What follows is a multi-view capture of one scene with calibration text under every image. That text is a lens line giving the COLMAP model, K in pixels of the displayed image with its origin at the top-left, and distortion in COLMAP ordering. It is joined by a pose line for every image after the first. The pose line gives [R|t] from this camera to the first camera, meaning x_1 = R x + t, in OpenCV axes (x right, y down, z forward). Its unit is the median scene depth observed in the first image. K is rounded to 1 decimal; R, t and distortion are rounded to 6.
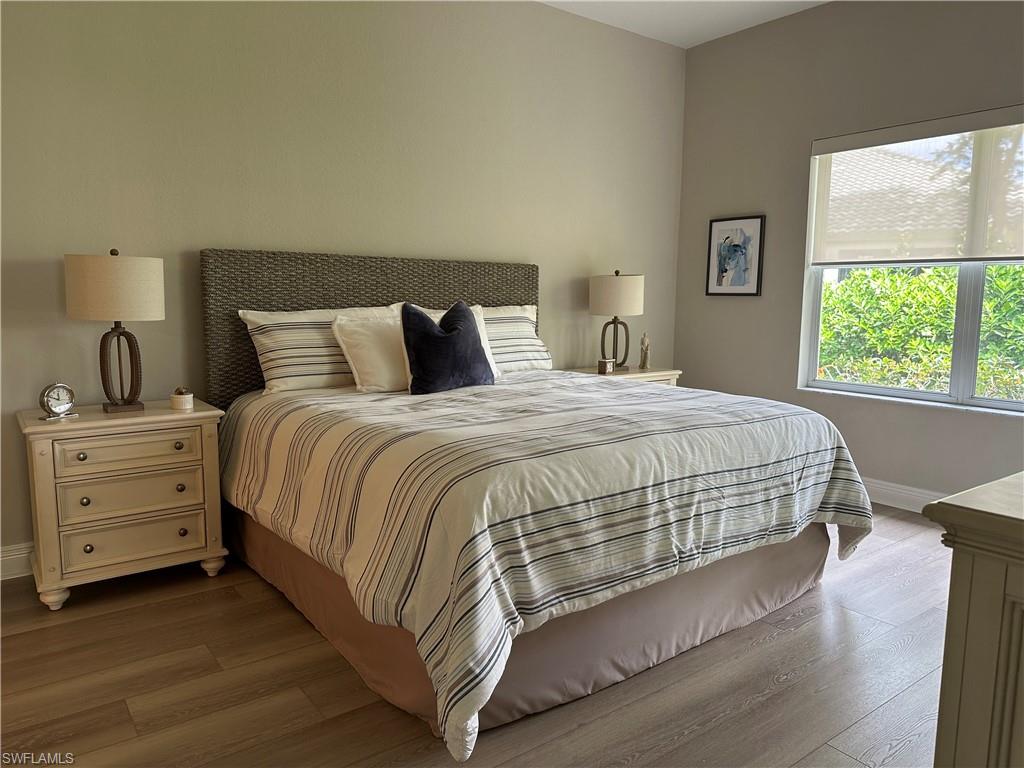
lens RADIAL K [[722.1, 0, 512.0], [0, 722.1, 384.0], [0, 0, 1]] dist [0.139019, -0.250540]
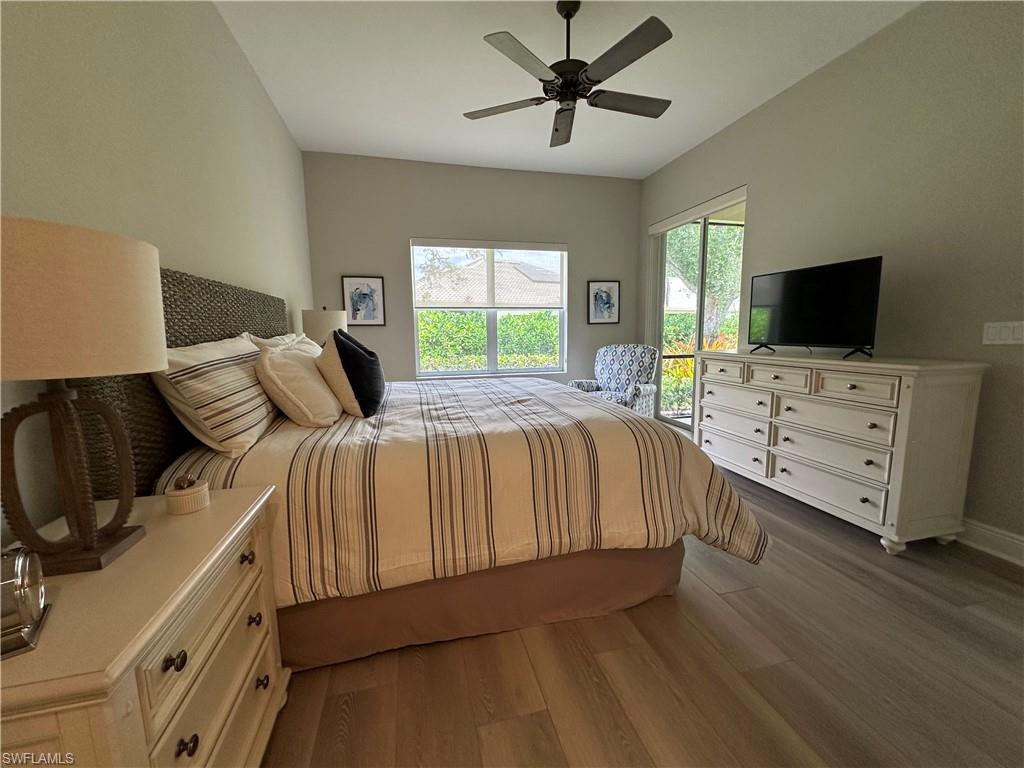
lens RADIAL K [[411.2, 0, 512.0], [0, 411.2, 384.0], [0, 0, 1]] dist [-0.003231, -0.000157]
pose [[0.402693, -0.134985, 0.905327, -0.420480], [0.127534, 0.987693, 0.090538, -0.042868], [-0.906407, 0.079001, 0.414952, 0.401345]]
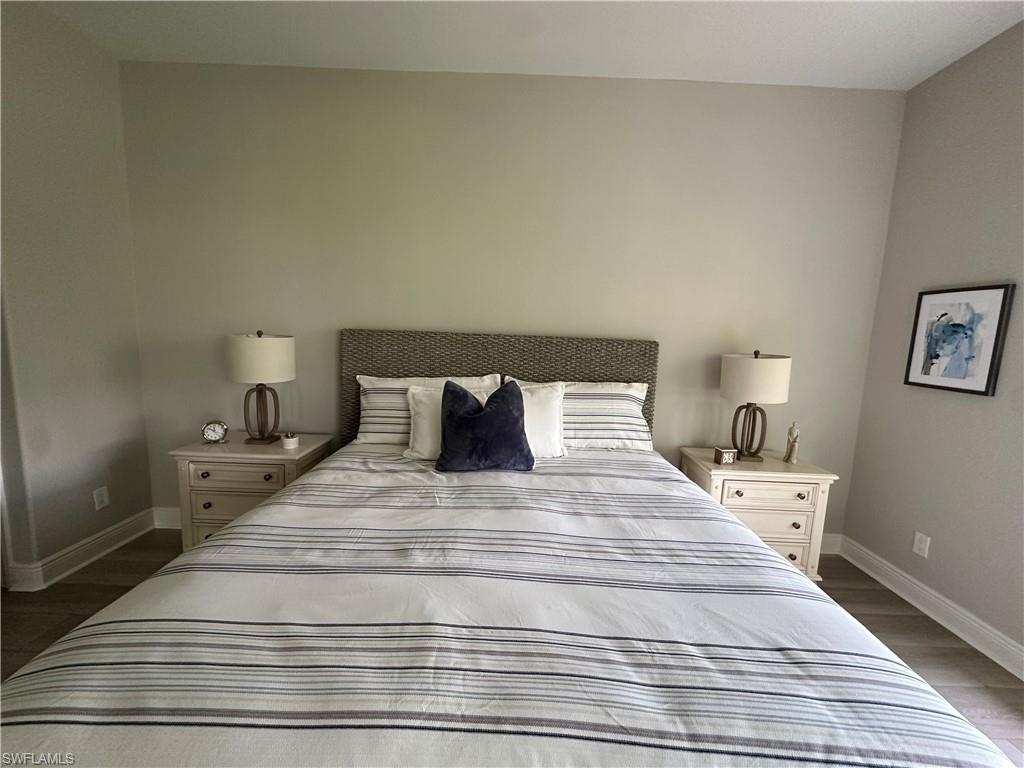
lens RADIAL K [[411.2, 0, 512.0], [0, 411.2, 384.0], [0, 0, 1]] dist [-0.003231, -0.000157]
pose [[0.797377, 0.099783, -0.595175, 0.215497], [-0.106429, 0.994029, 0.024065, -0.098194], [0.594023, 0.044155, 0.803236, 0.426185]]
